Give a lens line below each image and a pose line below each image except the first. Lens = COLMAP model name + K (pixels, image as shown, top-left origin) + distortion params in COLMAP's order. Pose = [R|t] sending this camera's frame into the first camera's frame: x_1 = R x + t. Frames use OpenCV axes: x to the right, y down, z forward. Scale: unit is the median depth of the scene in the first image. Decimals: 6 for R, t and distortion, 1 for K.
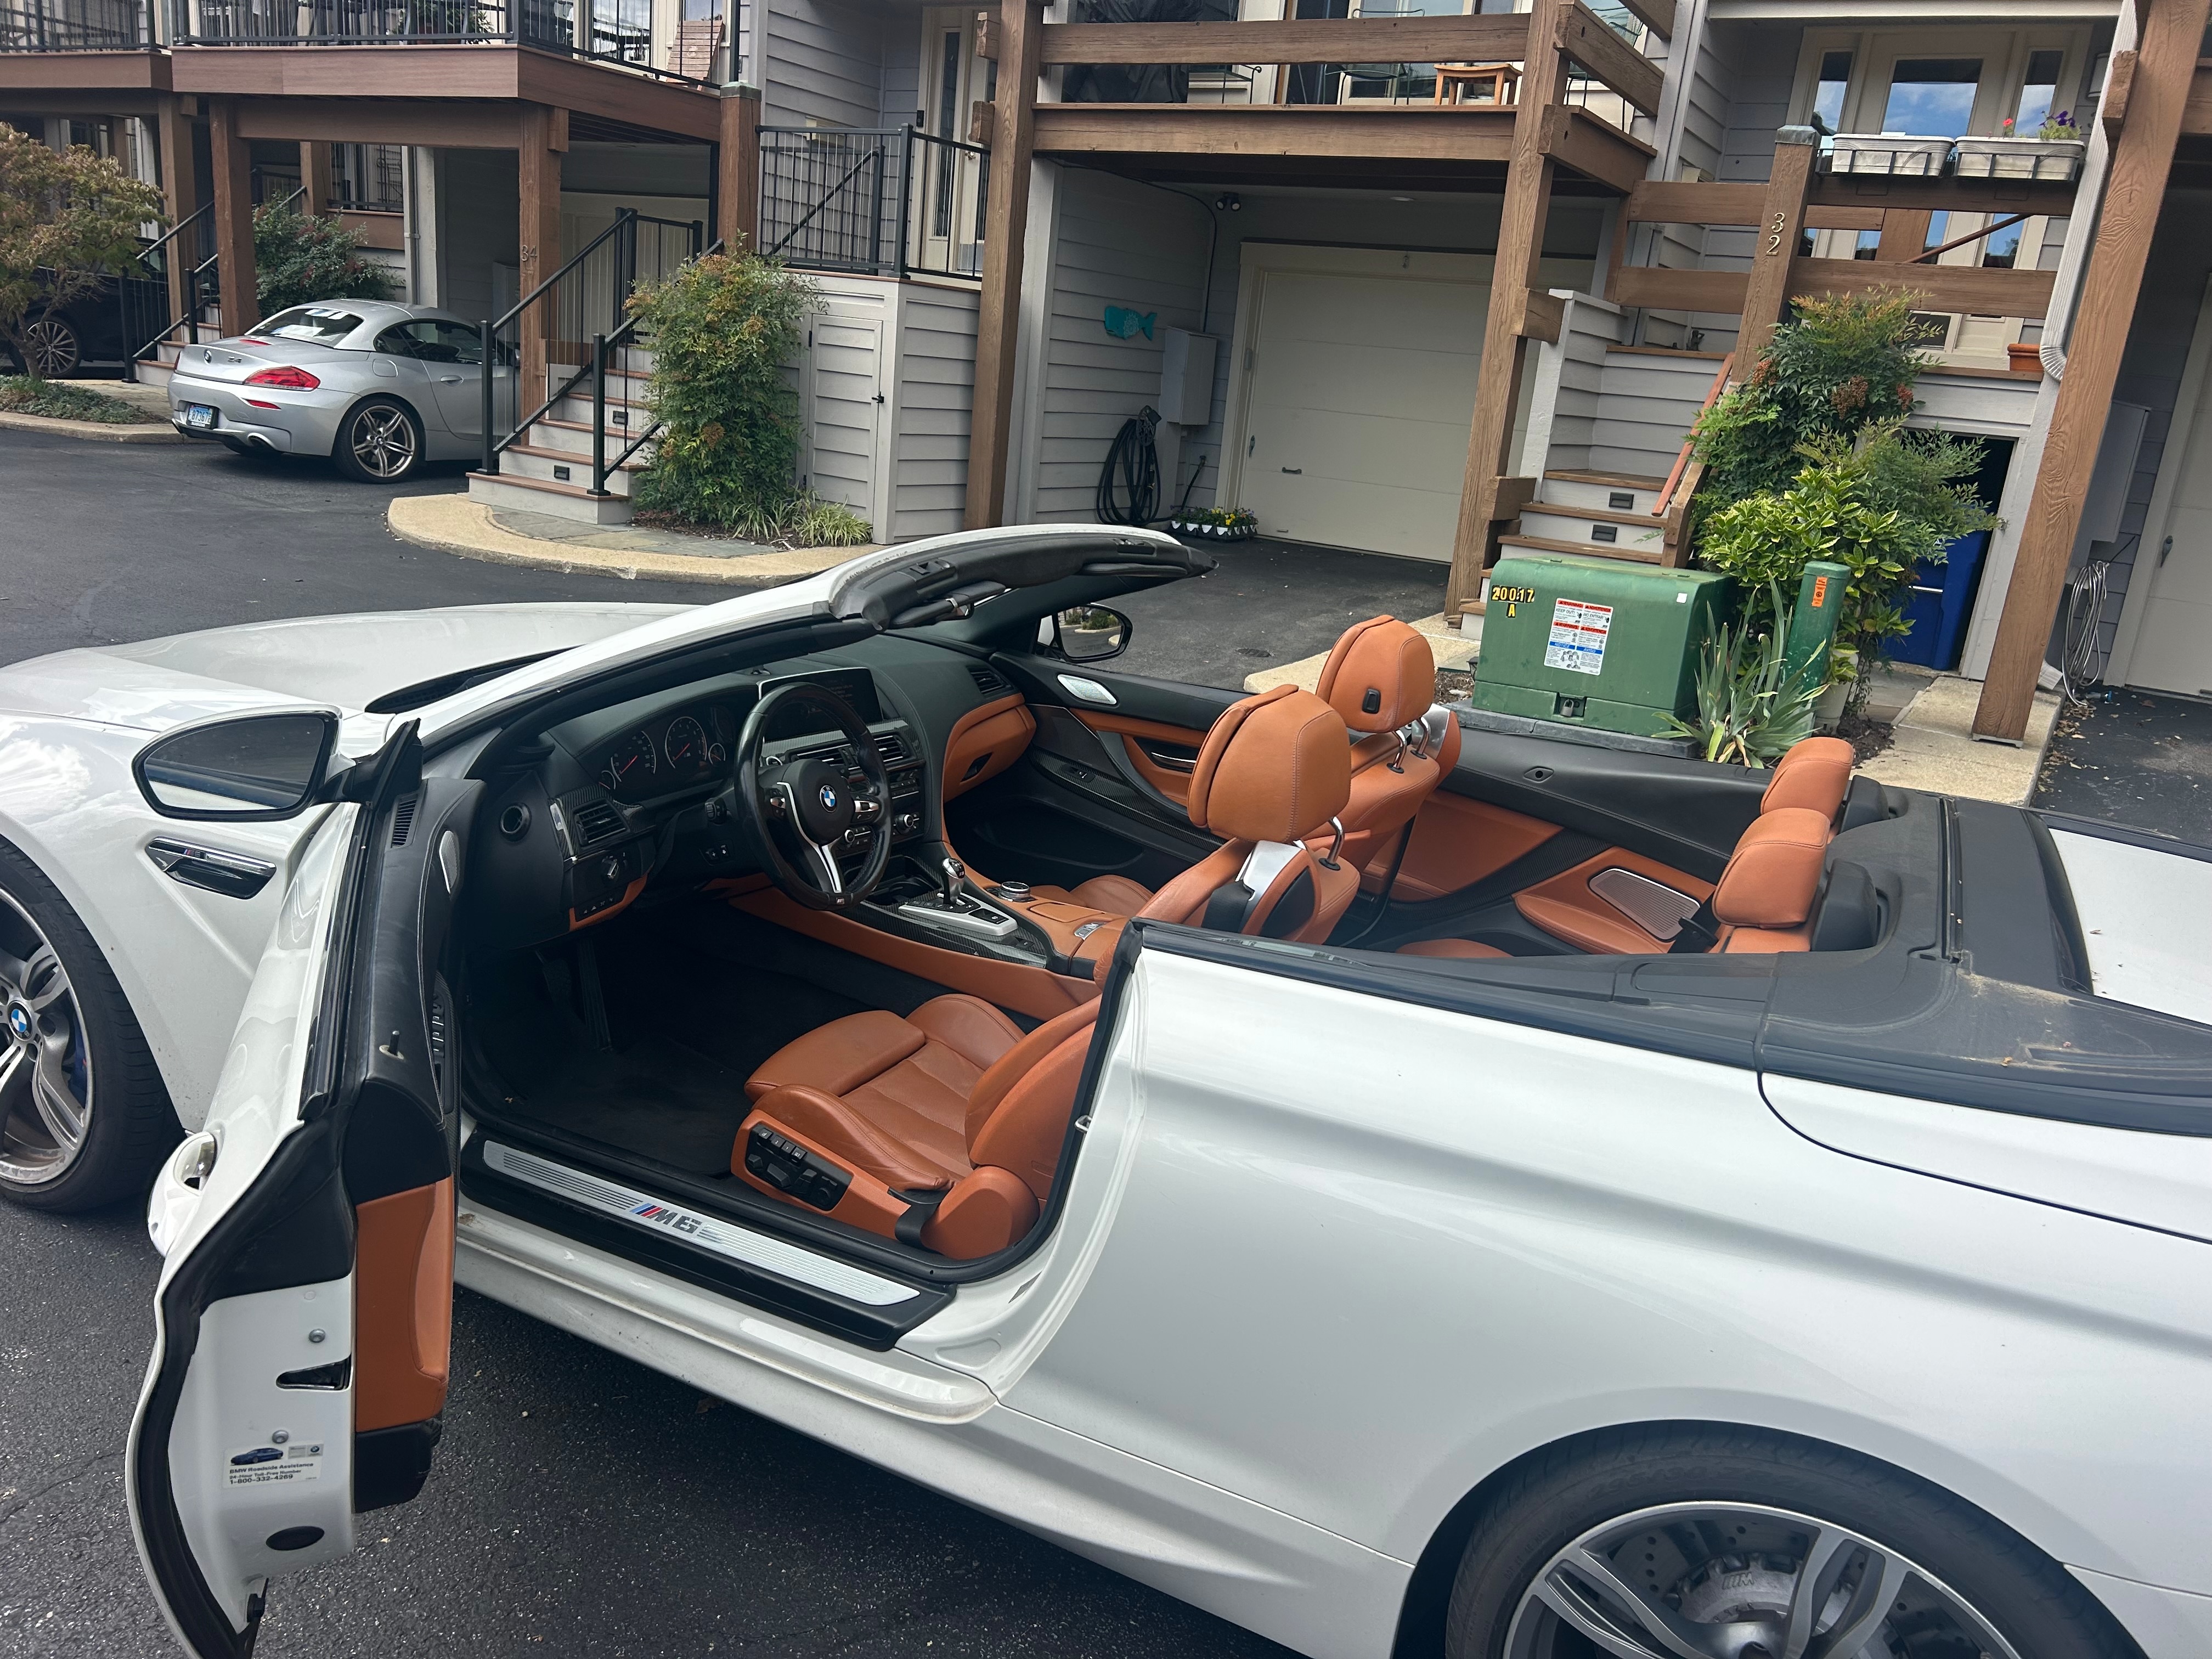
lens RADIAL K [[1653.4, 0, 1088.5], [0, 1653.4, 842.7], [0, 0, 1]] dist [0.047314, -0.050940]
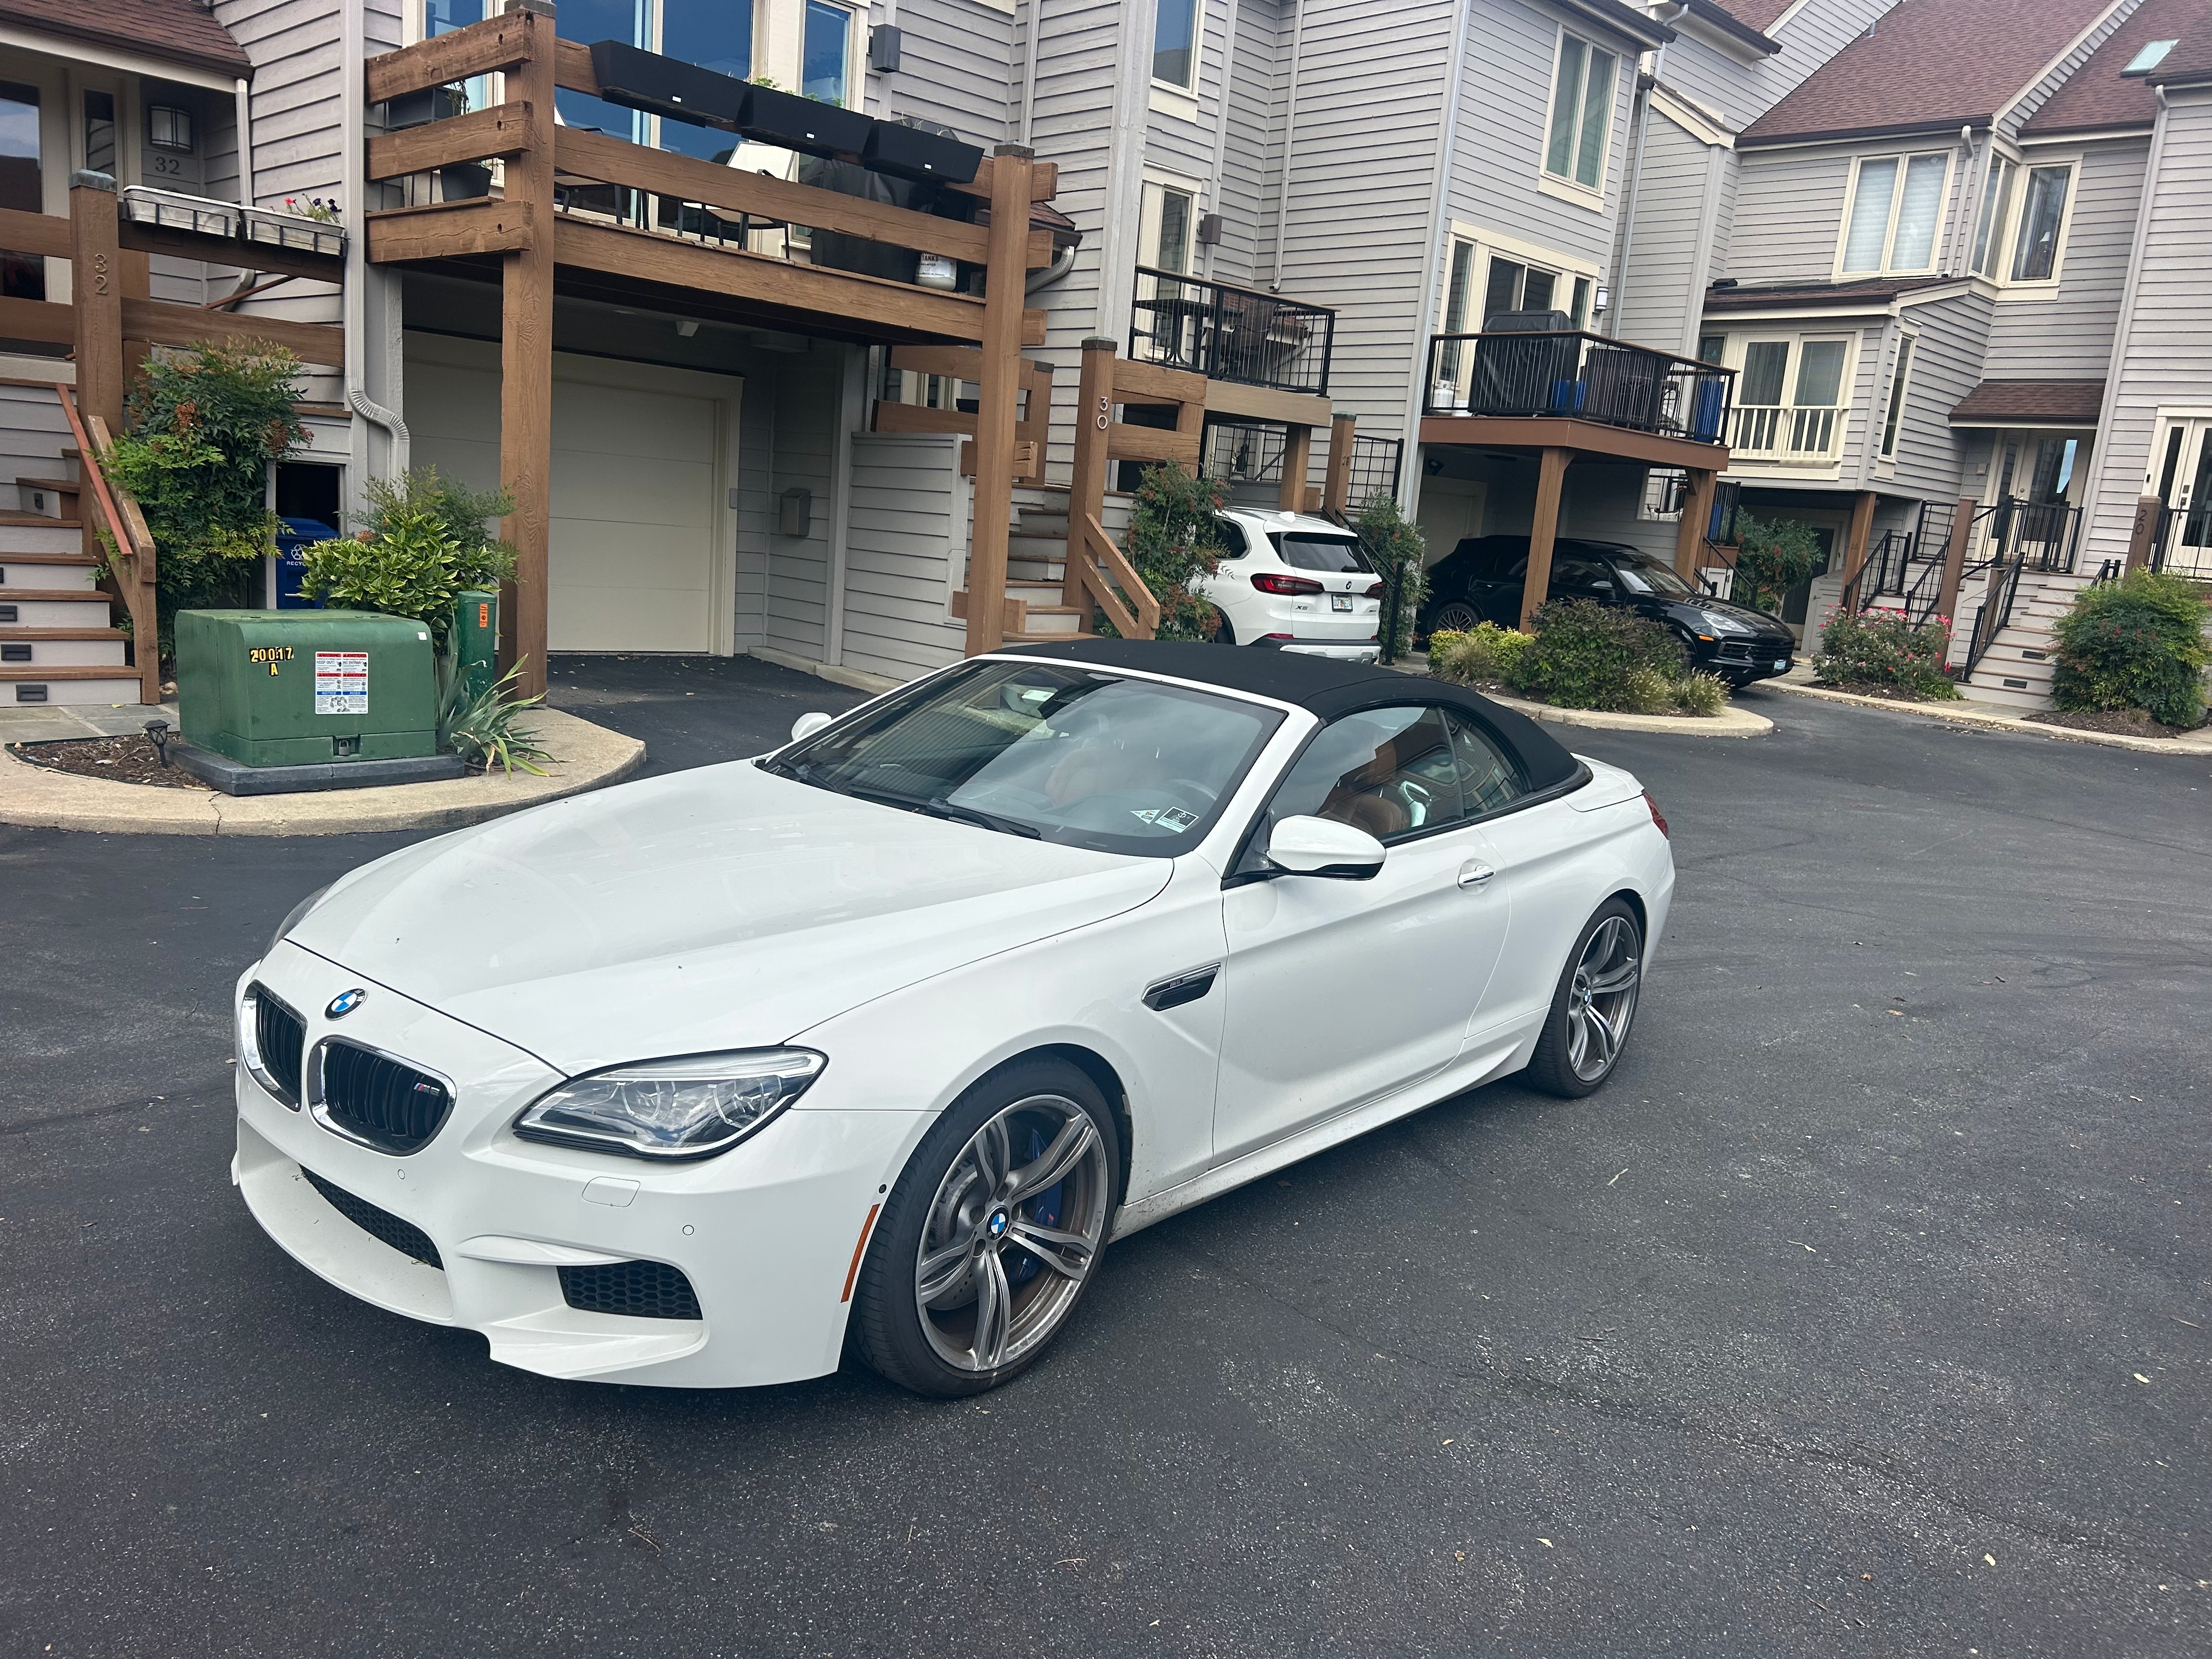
lens RADIAL K [[1653.4, 0, 1110.4], [0, 1653.4, 829.1], [0, 0, 1]] dist [0.047314, -0.050940]
pose [[0.227733, -0.254619, 0.939844, -0.424016], [0.214377, 0.954634, 0.206680, -0.098021], [-0.949832, 0.154413, 0.271986, 0.149967]]
